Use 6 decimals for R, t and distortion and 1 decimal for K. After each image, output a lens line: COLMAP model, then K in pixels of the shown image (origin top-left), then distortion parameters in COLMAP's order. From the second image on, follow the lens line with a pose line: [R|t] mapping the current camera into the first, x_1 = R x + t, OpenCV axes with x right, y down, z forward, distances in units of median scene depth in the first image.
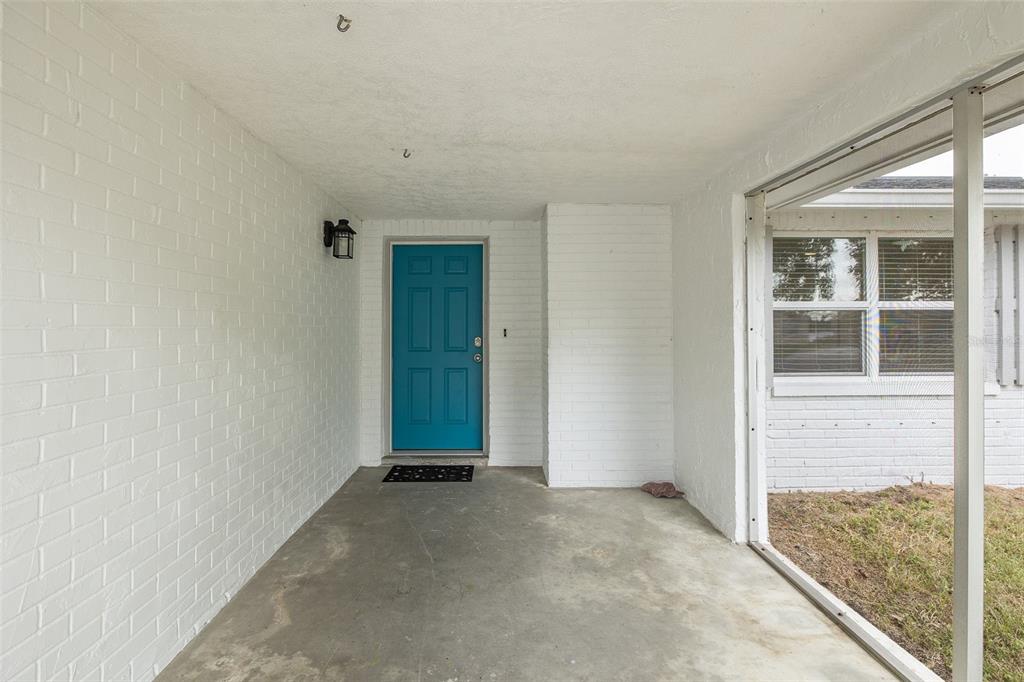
lens RADIAL K [[532.5, 0, 501.2], [0, 532.5, 340.5], [0, 0, 1]] dist [-0.000173, -0.000122]
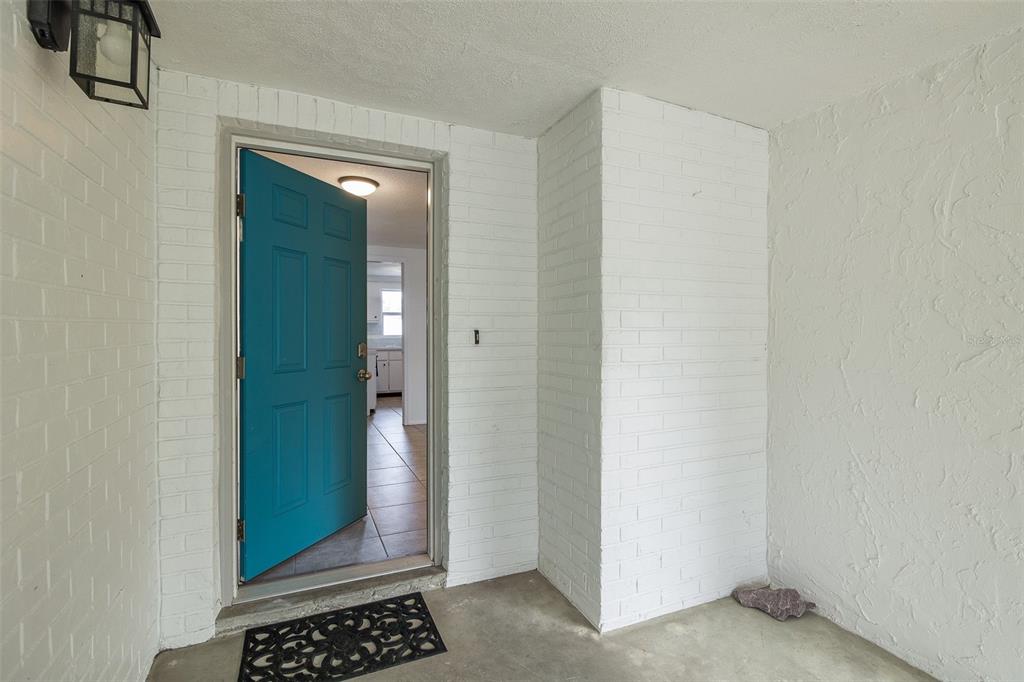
lens RADIAL K [[499.8, 0, 513.0], [0, 499.8, 347.3], [0, 0, 1]] dist [-0.001491, -0.000141]
pose [[0.916235, -0.005864, 0.400598, -0.173814], [0.002797, 0.999962, 0.008239, -0.008796], [-0.400631, -0.006428, 0.916217, 0.555425]]
